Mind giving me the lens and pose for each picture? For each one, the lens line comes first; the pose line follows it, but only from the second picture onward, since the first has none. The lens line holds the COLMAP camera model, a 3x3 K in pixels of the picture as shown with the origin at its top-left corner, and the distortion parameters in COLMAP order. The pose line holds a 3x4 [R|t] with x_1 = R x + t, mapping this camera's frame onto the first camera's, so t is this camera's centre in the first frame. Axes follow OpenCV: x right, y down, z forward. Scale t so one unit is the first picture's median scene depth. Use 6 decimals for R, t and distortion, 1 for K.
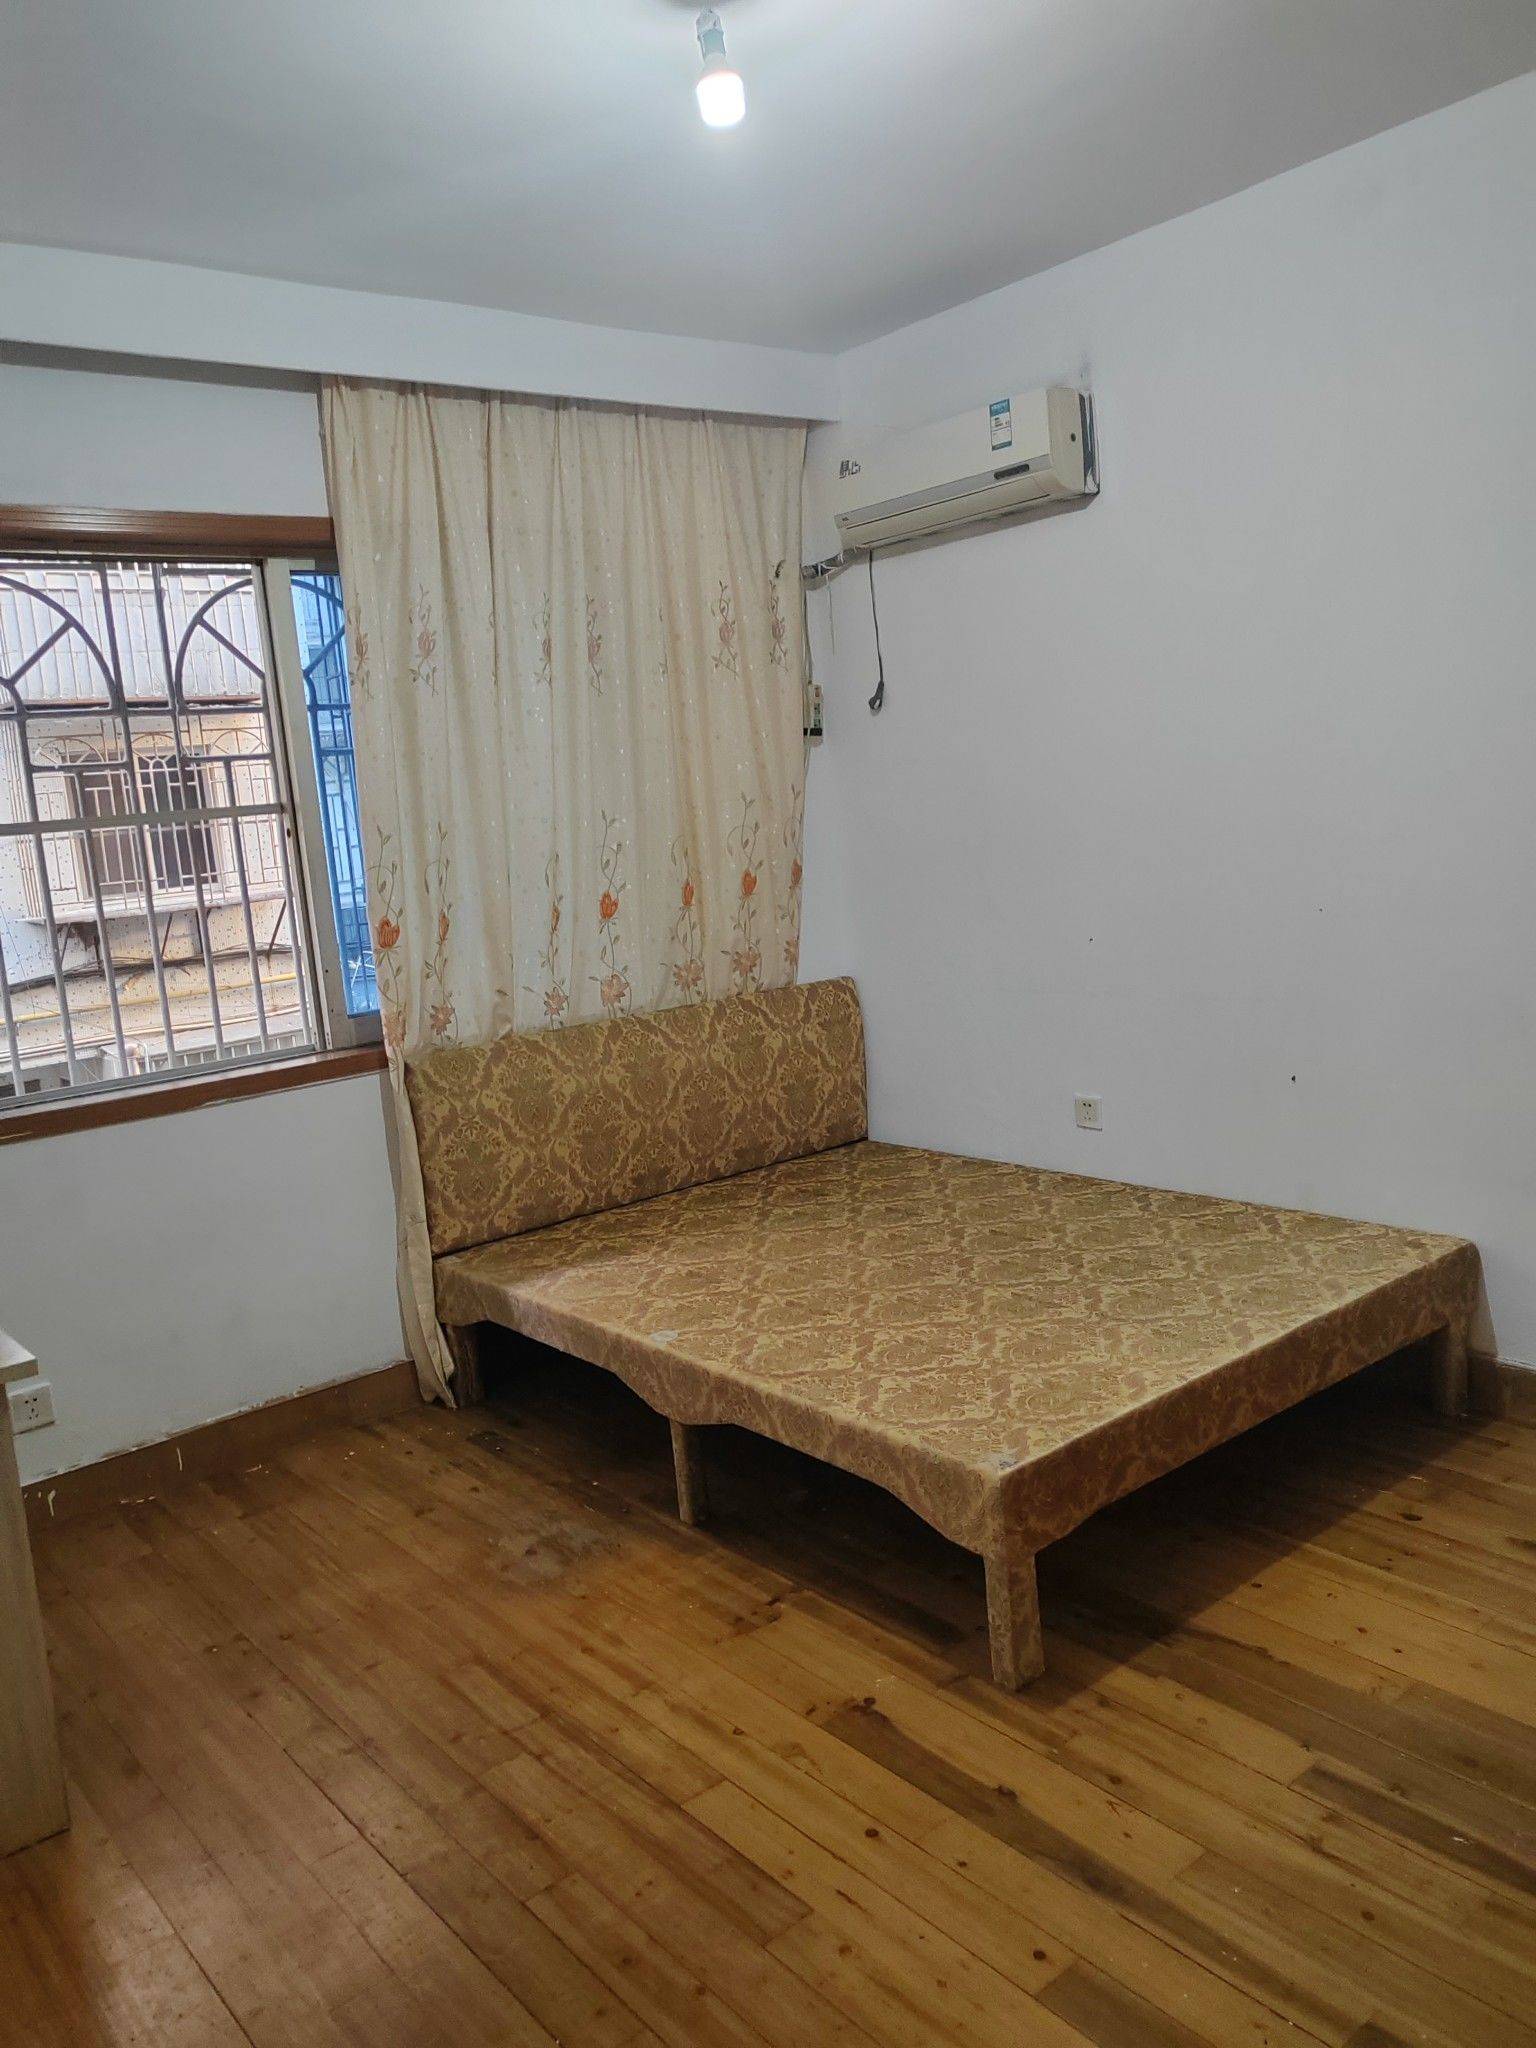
lens RADIAL K [[1586.0, 0, 772.2], [0, 1586.0, 1021.9], [0, 0, 1]] dist [0.008317, 0.009320]
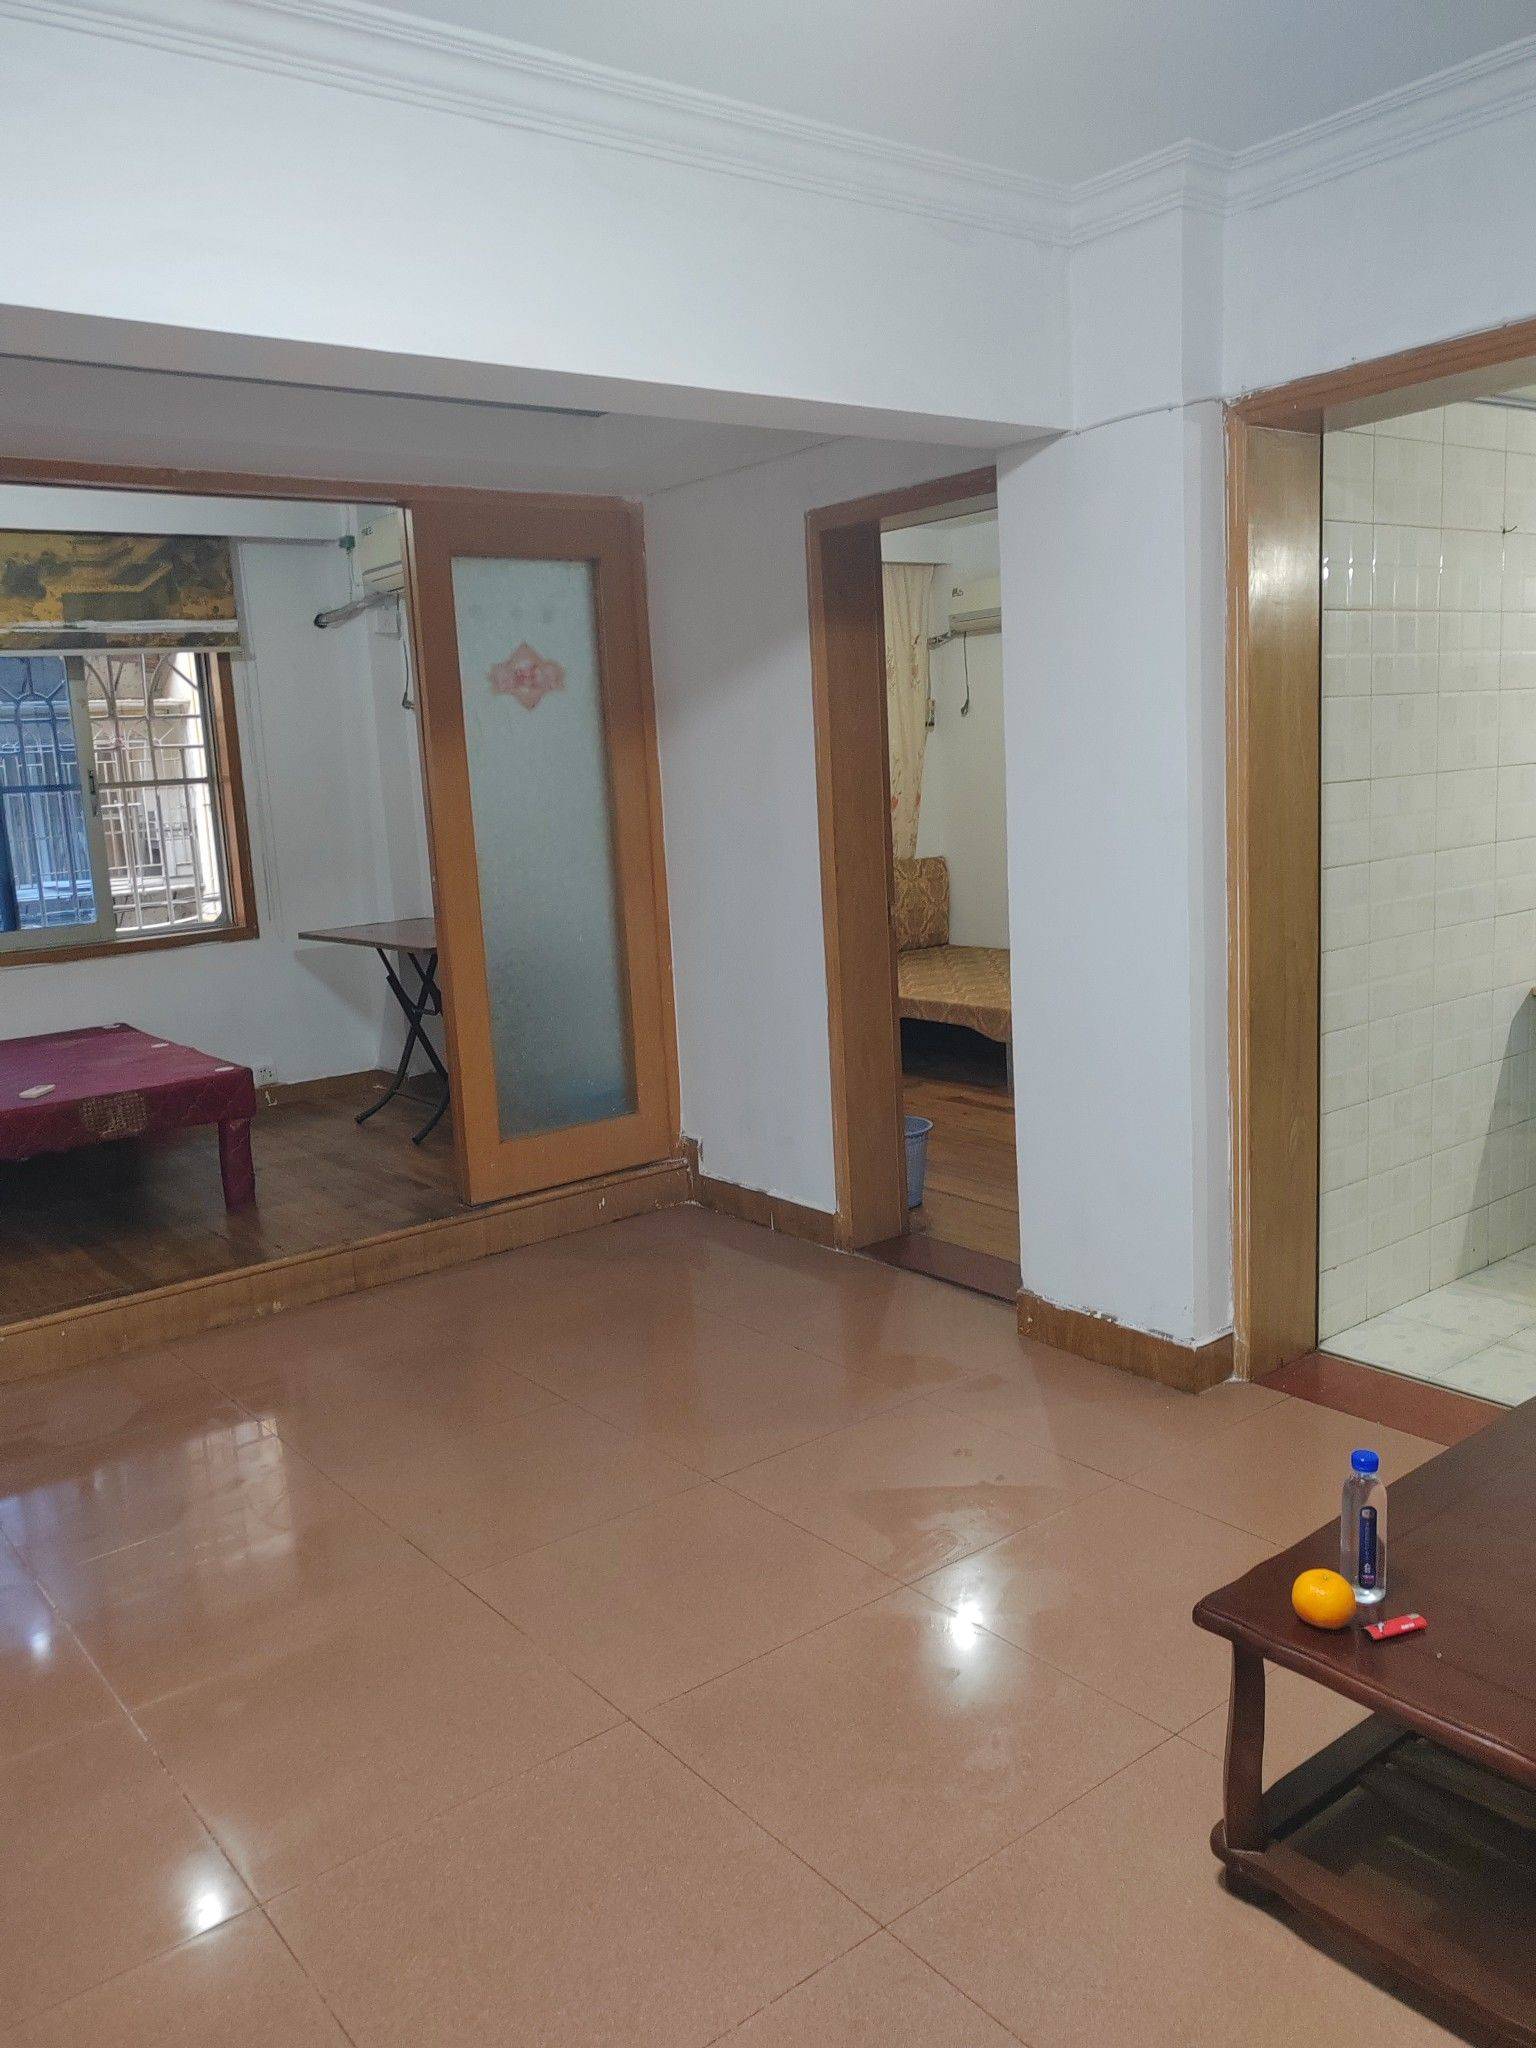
lens RADIAL K [[1586.0, 0, 765.9], [0, 1586.0, 1008.4], [0, 0, 1]] dist [0.008317, 0.009320]
pose [[0.999031, 0.037586, -0.022889, -0.116444], [-0.037295, 0.999220, 0.012969, 0.142219], [0.023359, -0.012103, 0.999654, -0.924170]]
